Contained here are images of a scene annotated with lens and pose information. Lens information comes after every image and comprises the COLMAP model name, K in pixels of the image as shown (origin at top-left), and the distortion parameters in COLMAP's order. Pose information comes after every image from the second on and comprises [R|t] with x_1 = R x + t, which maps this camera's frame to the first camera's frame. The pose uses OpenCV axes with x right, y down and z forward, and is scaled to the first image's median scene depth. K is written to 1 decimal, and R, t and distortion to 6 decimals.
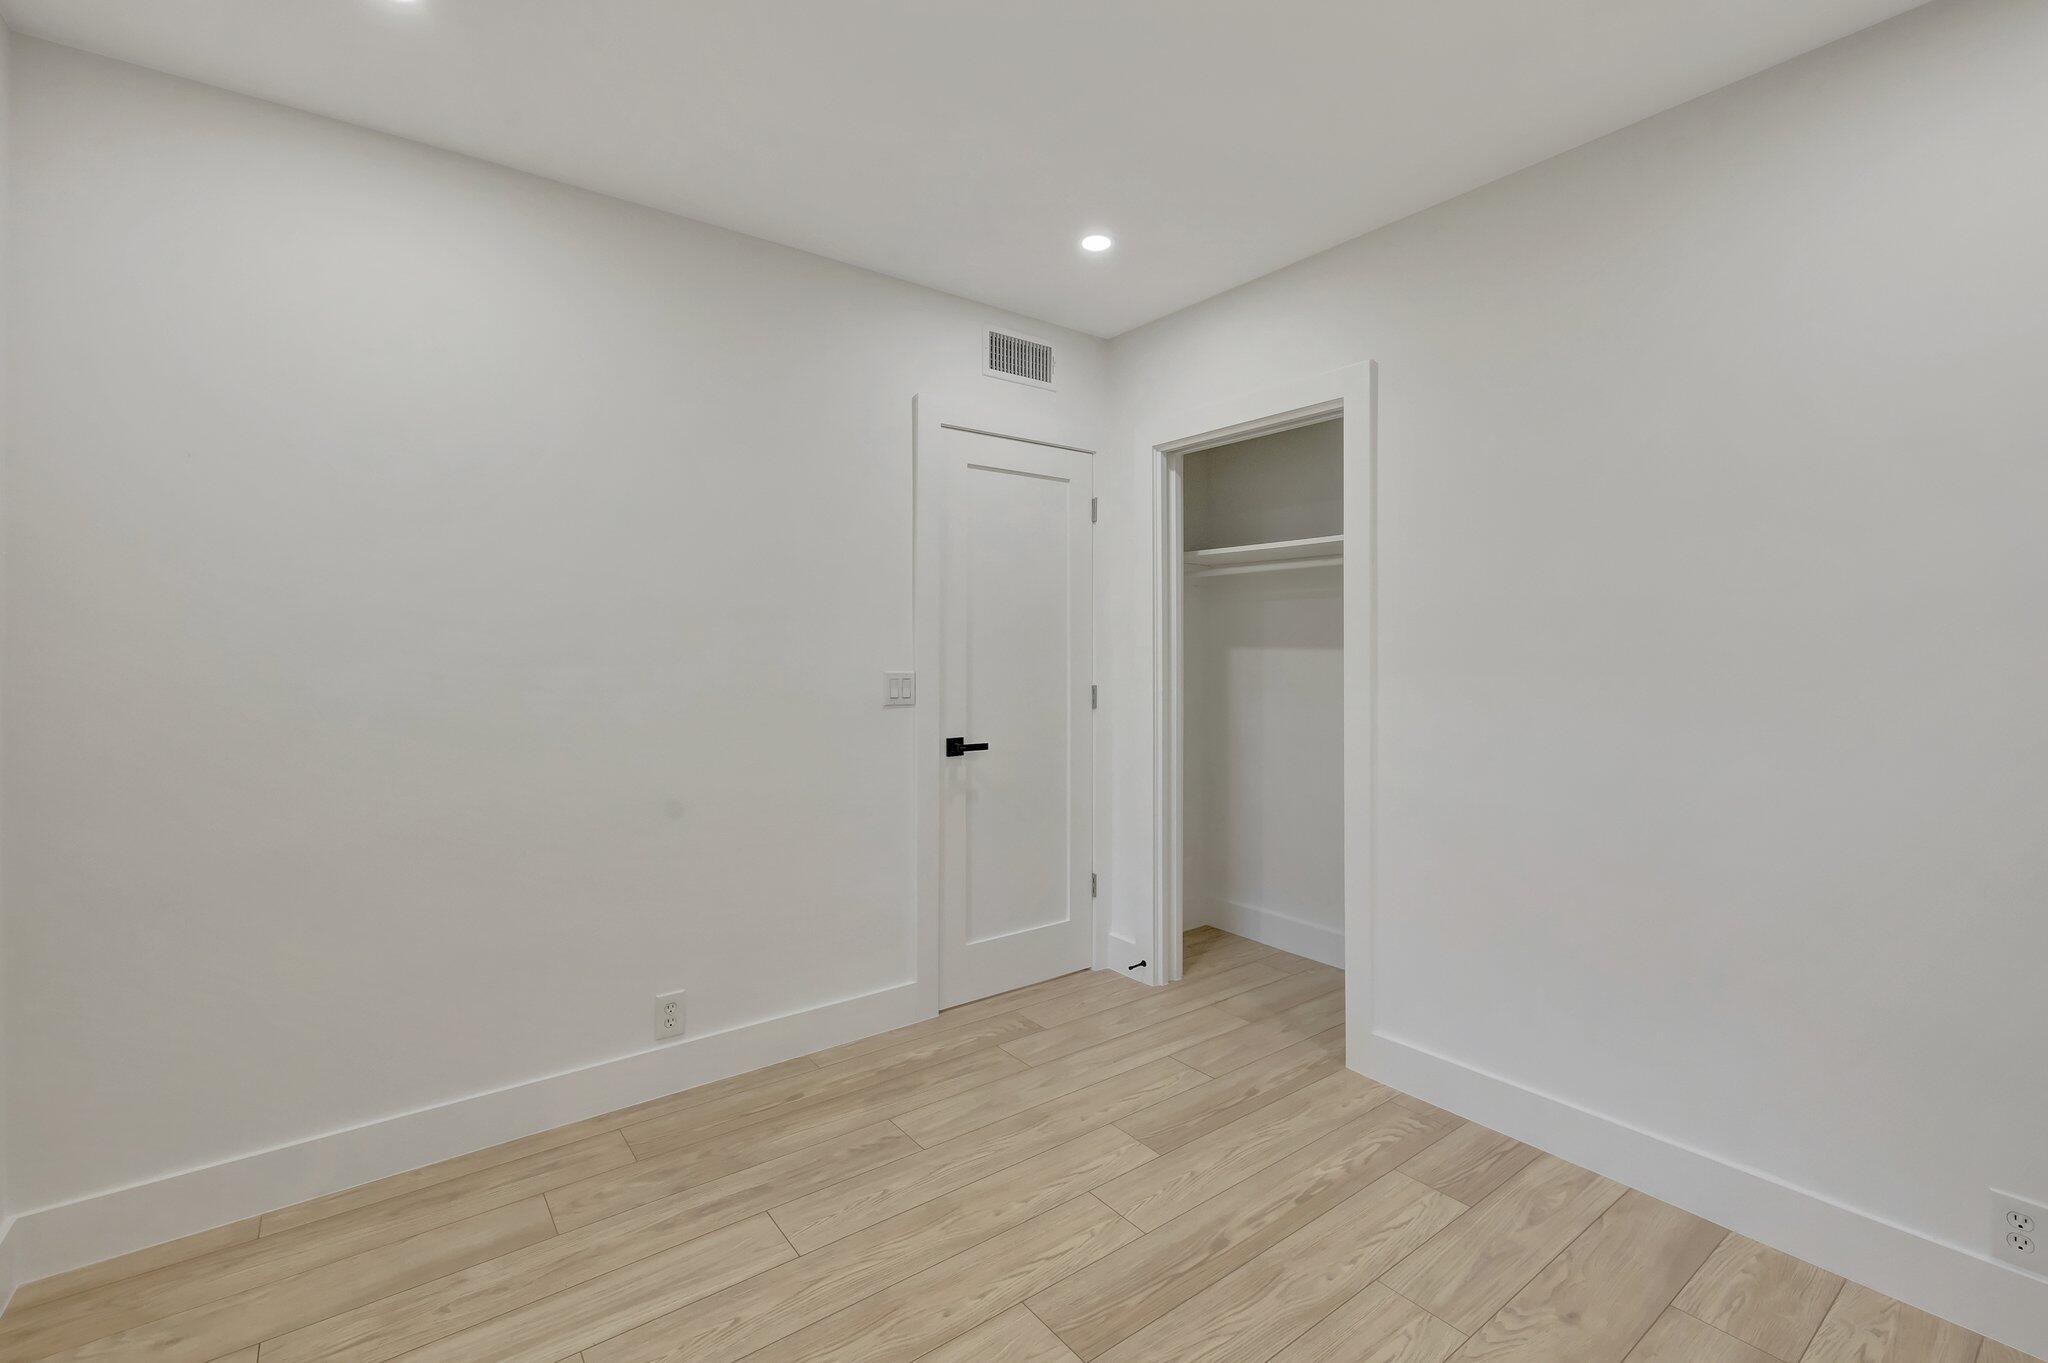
lens RADIAL K [[899.9, 0, 1017.4], [0, 899.9, 646.2], [0, 0, 1]] dist [-0.001224, 0.000185]
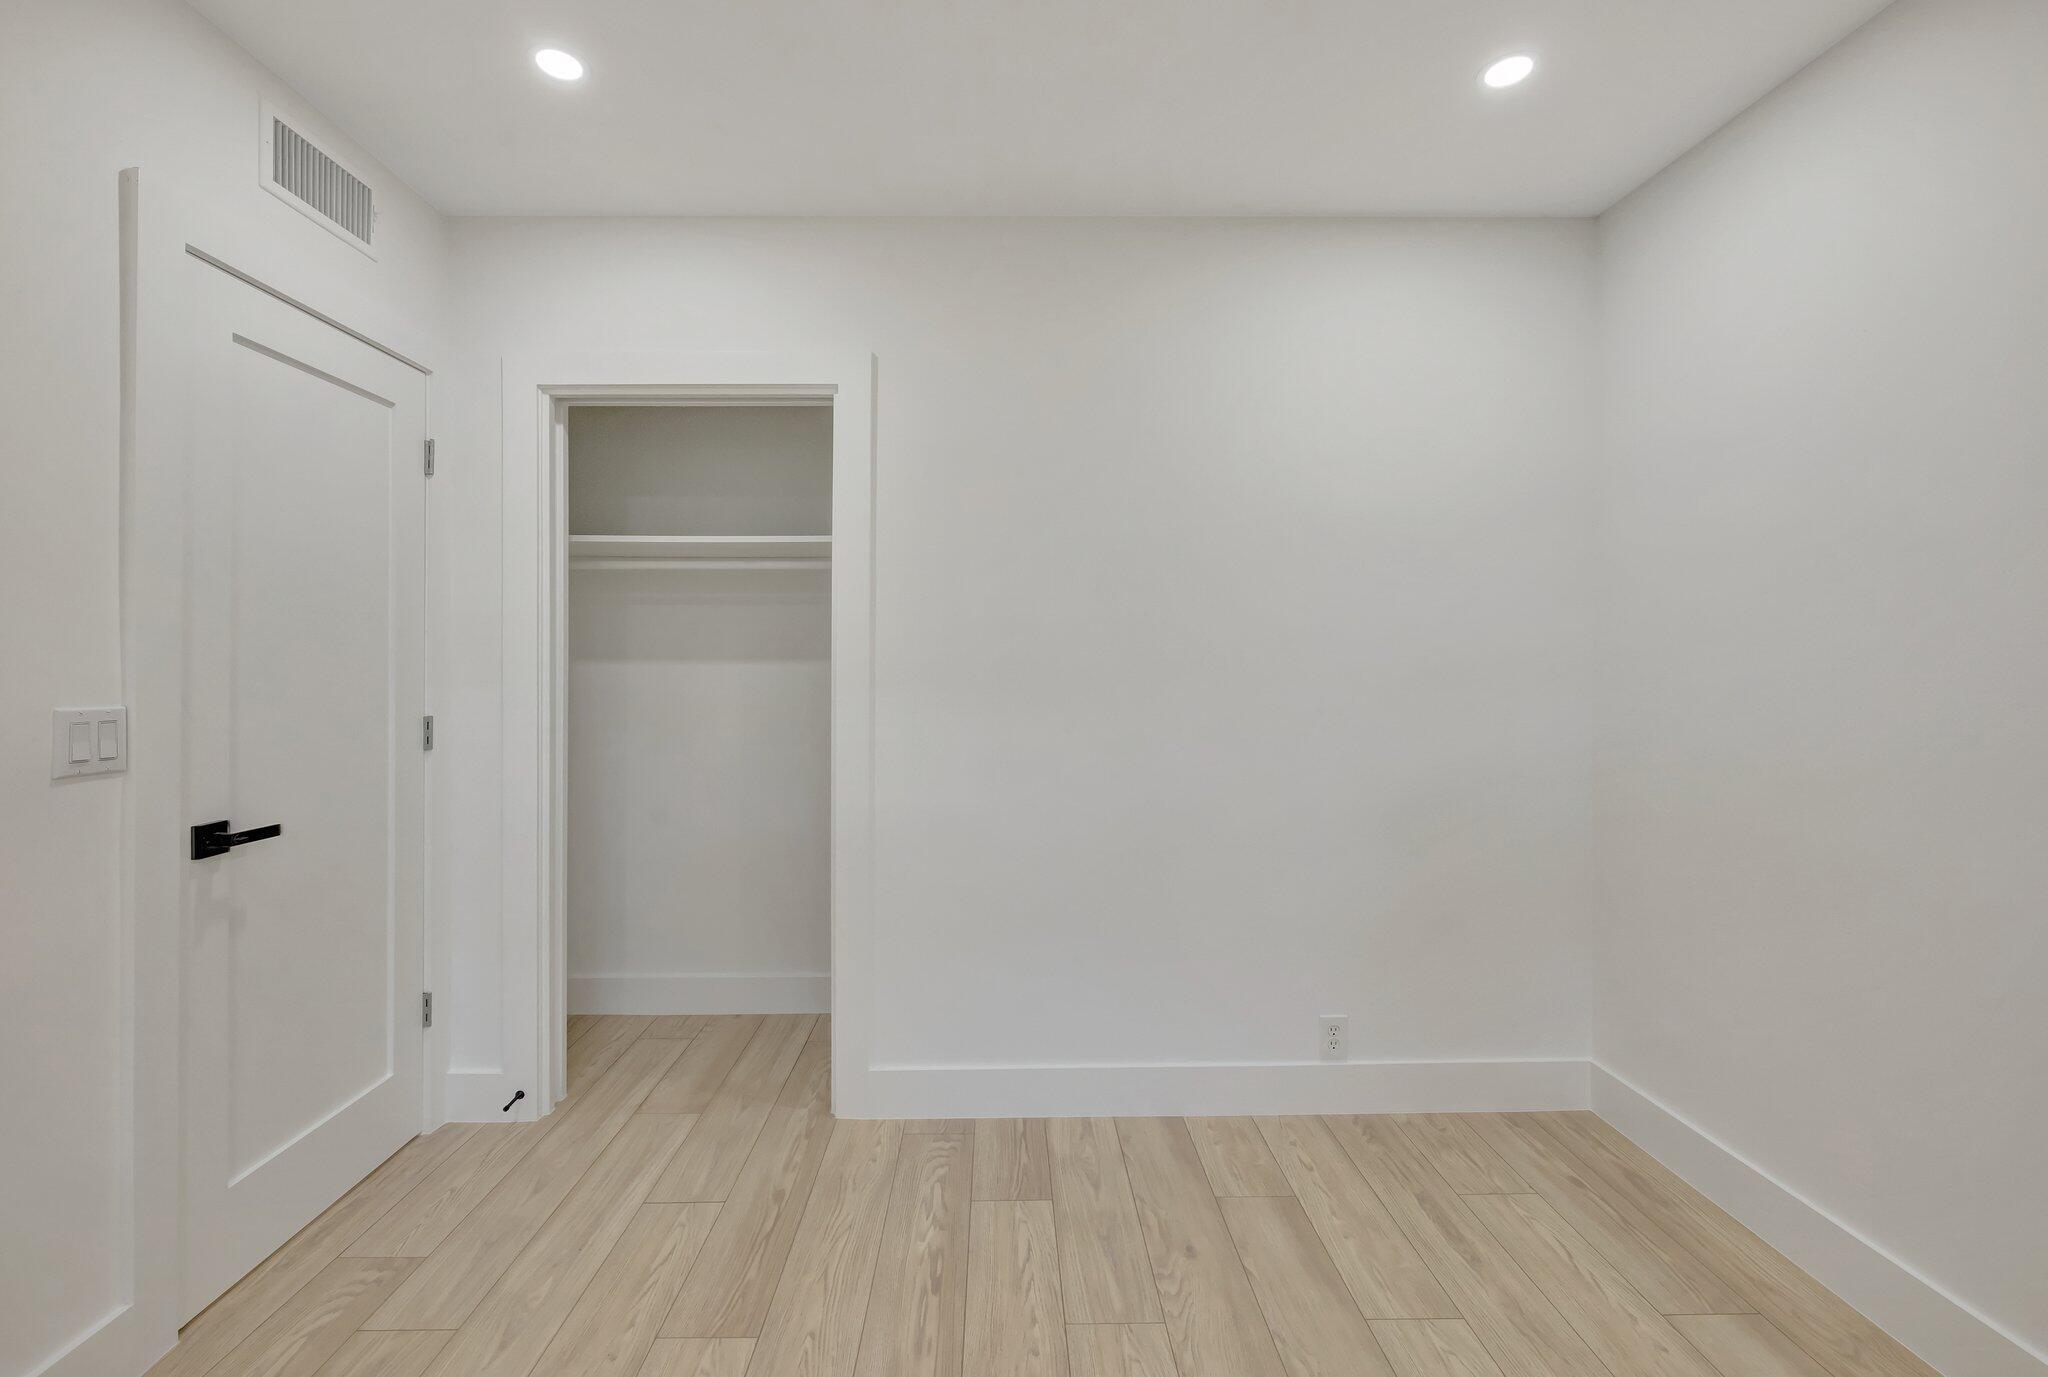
lens RADIAL K [[878.2, 0, 1027.9], [0, 878.2, 666.8], [0, 0, 1]] dist [-0.003225, 0.000110]
pose [[0.584374, -0.005493, 0.811466, -0.220413], [-0.000859, 0.999972, 0.007388, 0.001285], [-0.811484, -0.005015, 0.584353, 0.291741]]
